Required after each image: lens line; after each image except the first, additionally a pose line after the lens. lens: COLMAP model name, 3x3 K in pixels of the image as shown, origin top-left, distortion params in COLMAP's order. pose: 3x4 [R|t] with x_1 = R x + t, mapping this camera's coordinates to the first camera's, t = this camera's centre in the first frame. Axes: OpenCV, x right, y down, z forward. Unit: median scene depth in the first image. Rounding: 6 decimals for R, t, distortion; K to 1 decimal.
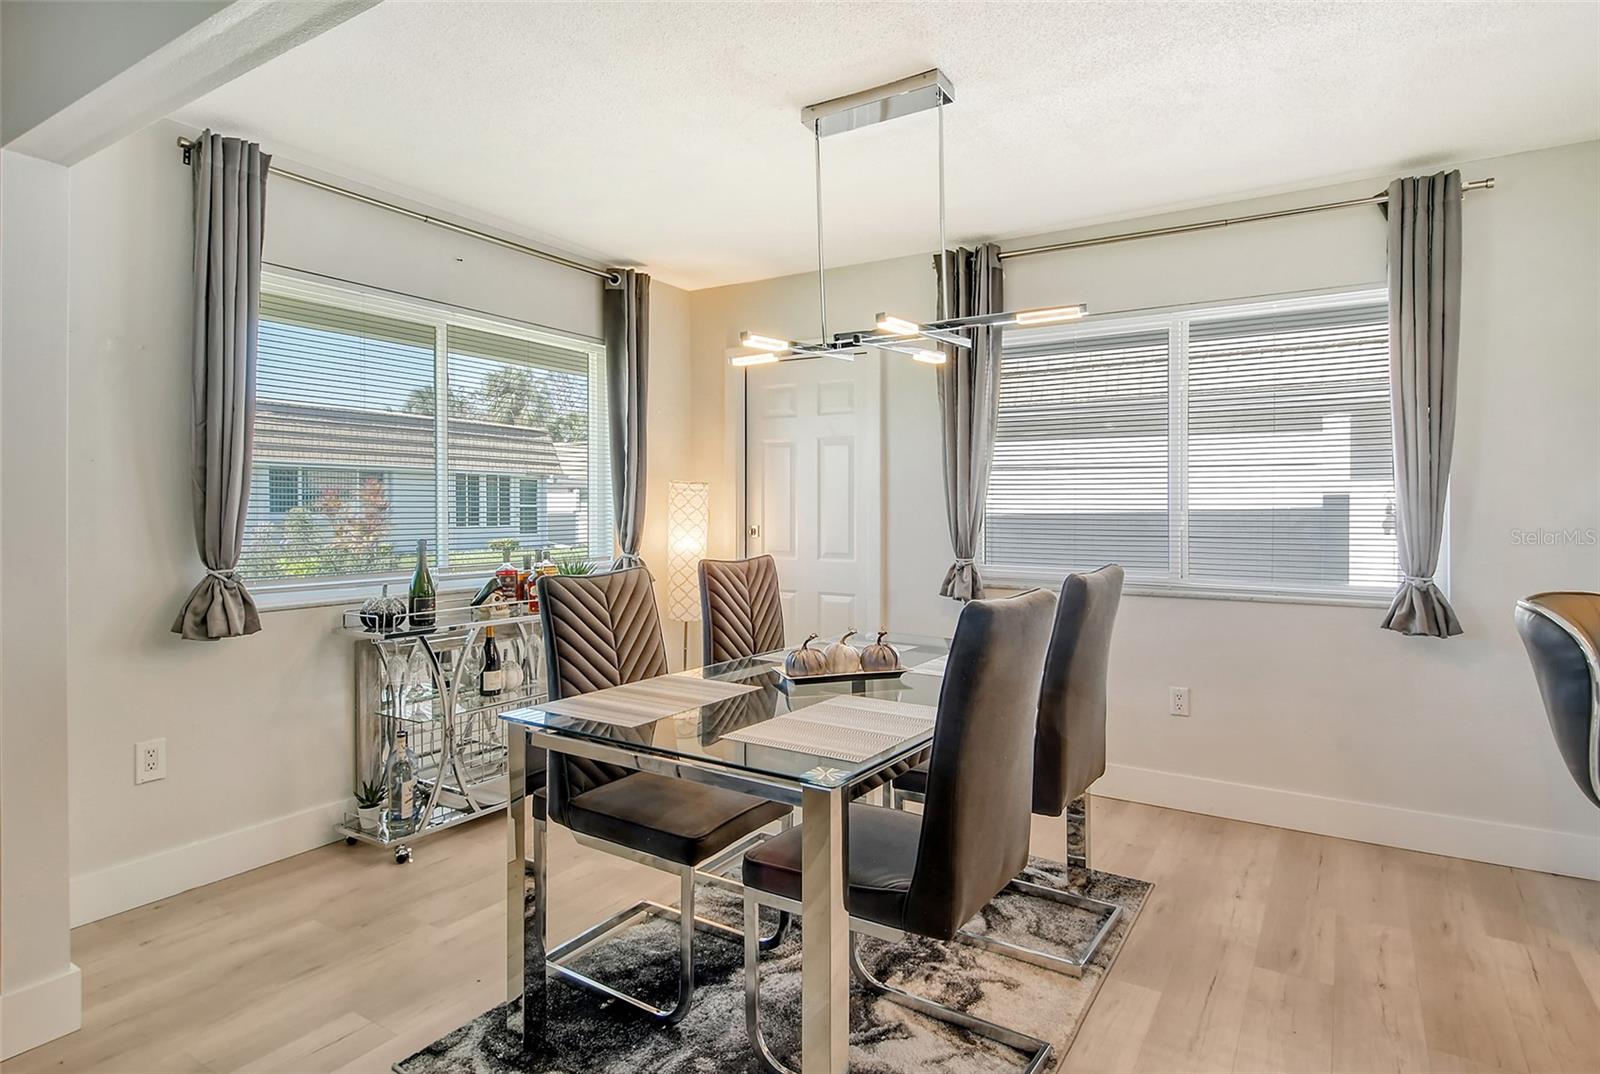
lens RADIAL K [[850.7, 0, 812.0], [0, 850.7, 539.5], [0, 0, 1]] dist [0.004107, -0.005668]
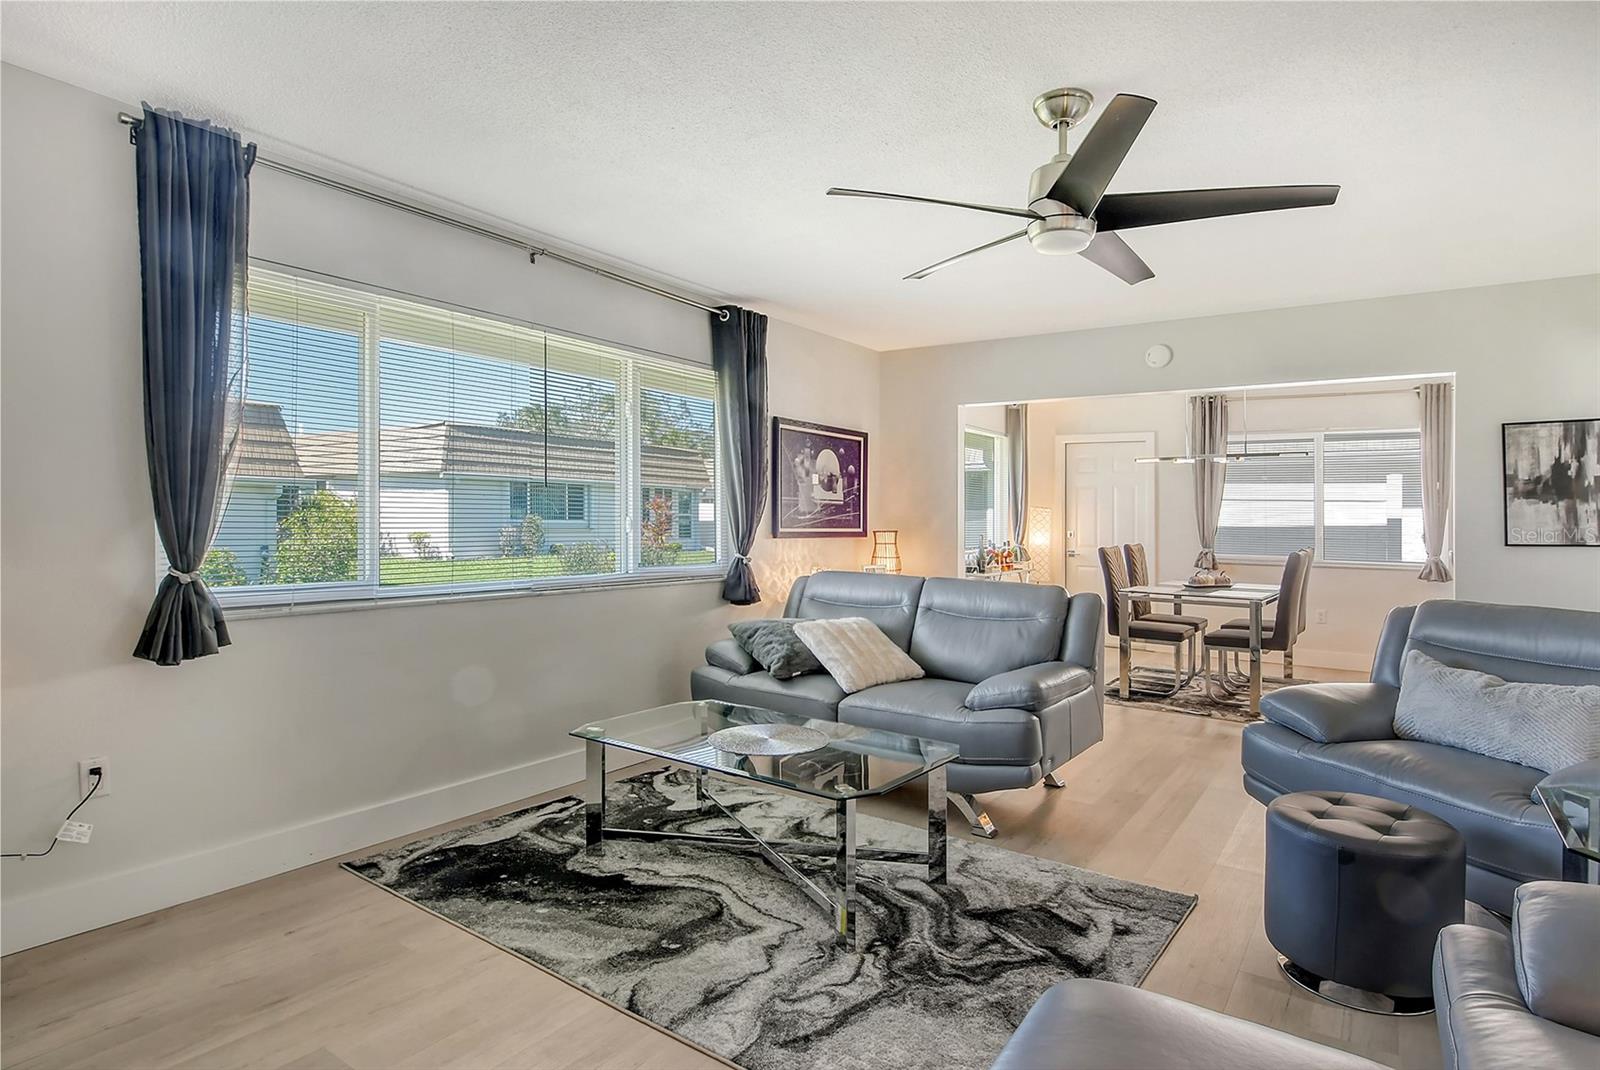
lens RADIAL K [[850.7, 0, 835.9], [0, 850.7, 533.3], [0, 0, 1]] dist [0.004107, -0.005668]
pose [[0.999707, 0.013211, -0.020275, -0.649876], [-0.013627, 0.999696, -0.020539, 0.039813], [0.019998, 0.020809, 0.999583, -1.012472]]
